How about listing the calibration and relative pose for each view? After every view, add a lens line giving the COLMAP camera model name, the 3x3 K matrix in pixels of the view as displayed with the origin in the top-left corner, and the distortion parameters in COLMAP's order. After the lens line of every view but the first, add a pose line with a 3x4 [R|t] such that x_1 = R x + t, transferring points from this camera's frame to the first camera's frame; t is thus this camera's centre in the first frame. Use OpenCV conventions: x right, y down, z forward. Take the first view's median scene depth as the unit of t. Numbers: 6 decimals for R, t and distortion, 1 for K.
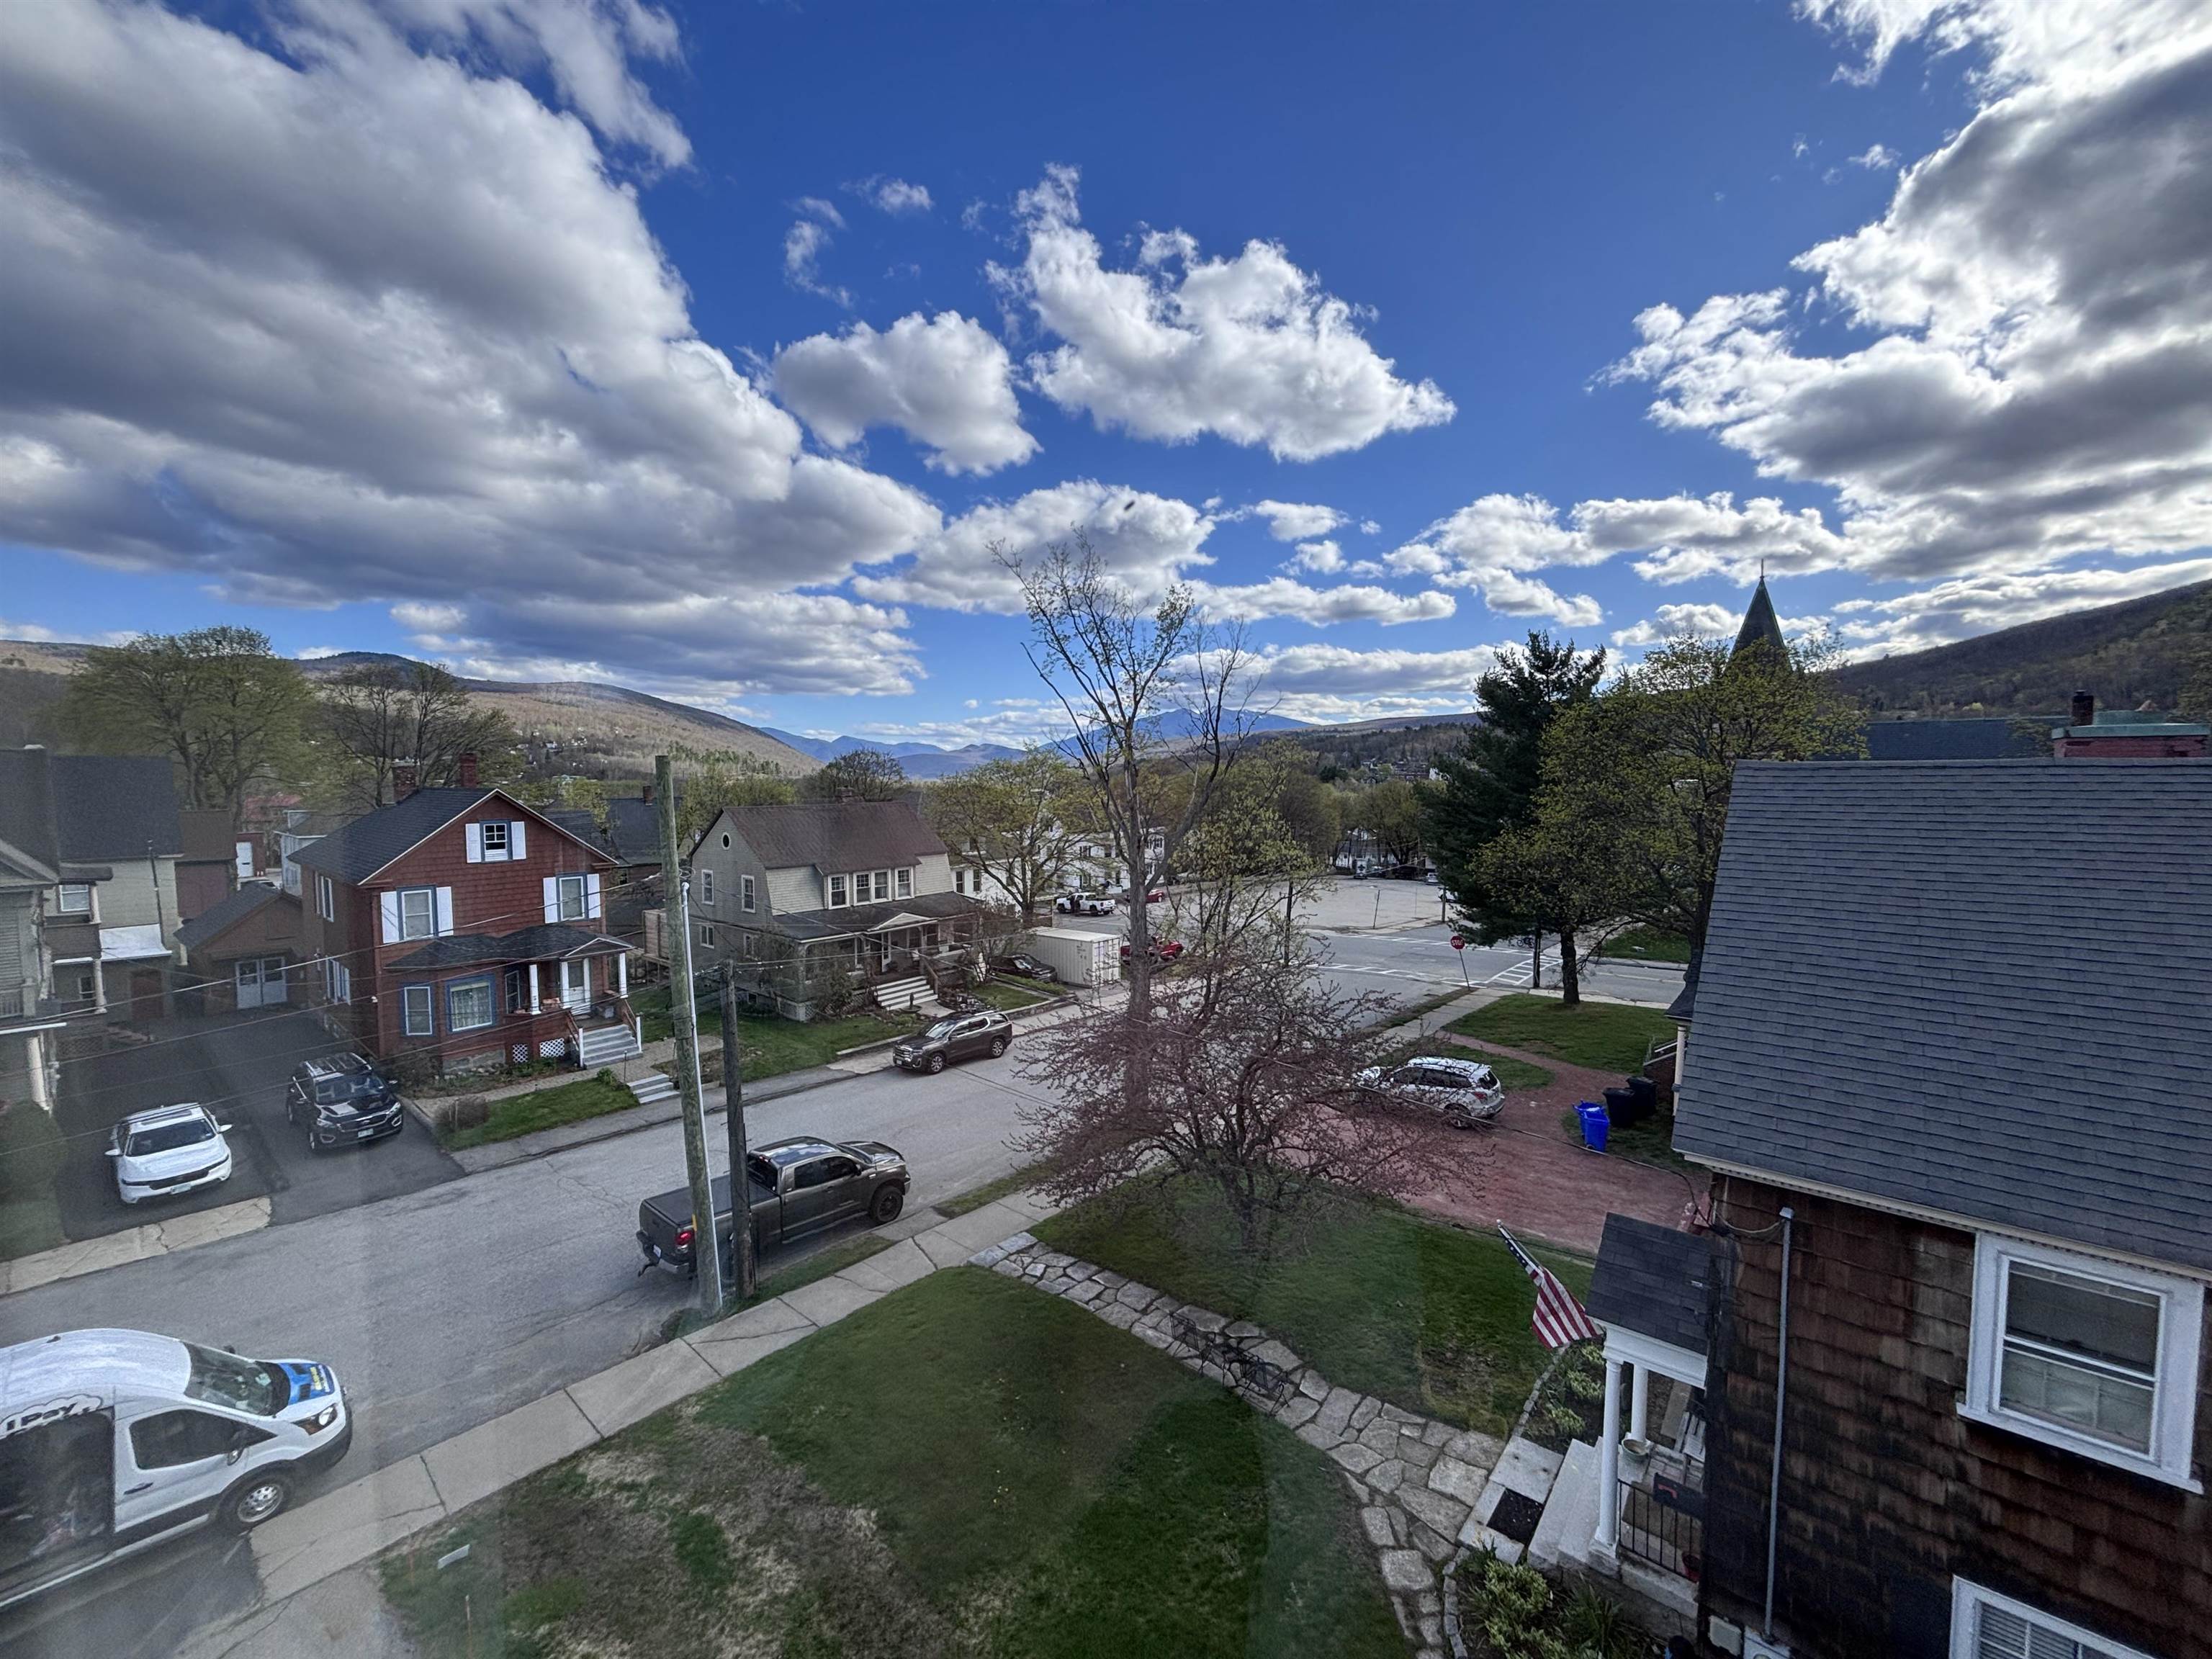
lens RADIAL K [[881.9, 0, 1106.2], [0, 881.9, 831.0], [0, 0, 1]] dist [-0.002592, -0.000985]
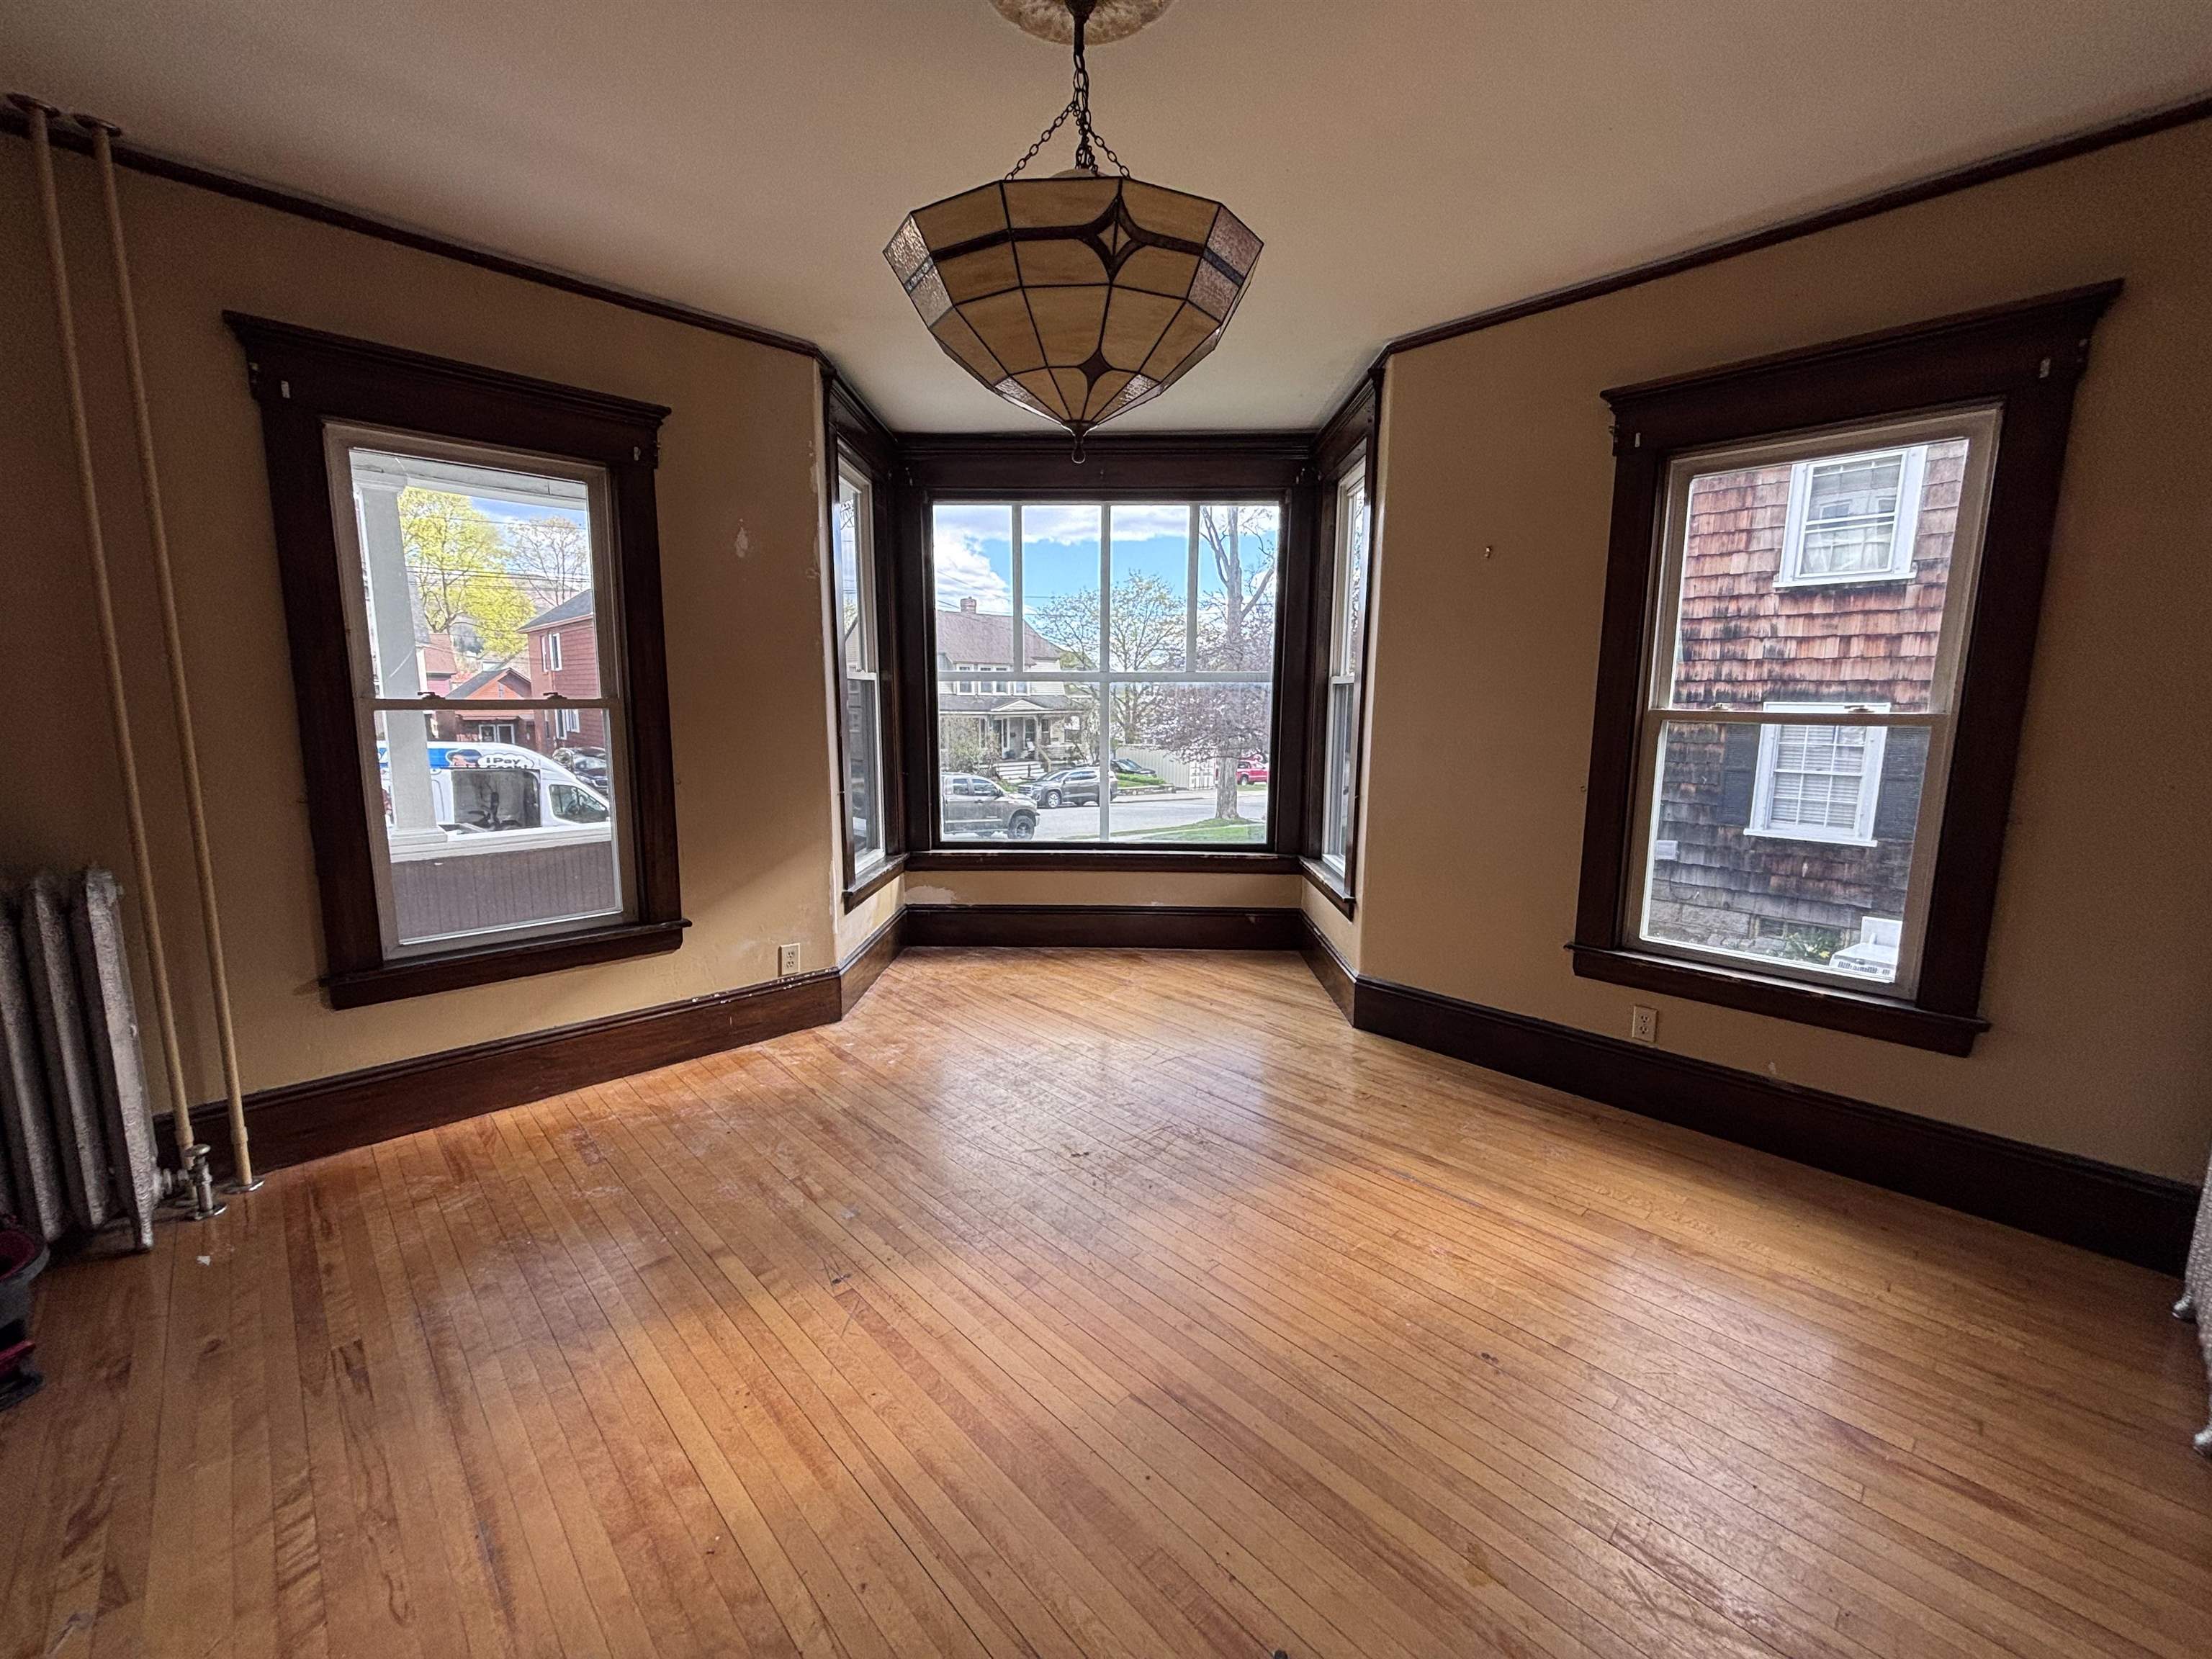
lens RADIAL K [[881.9, 0, 1106.2], [0, 881.9, 831.8], [0, 0, 1]] dist [-0.002592, -0.000985]
pose [[0.993801, 0.032285, -0.106387, 0.001289], [-0.023847, 0.996537, 0.079652, 0.210900], [0.108590, -0.076622, 0.991129, -0.139731]]
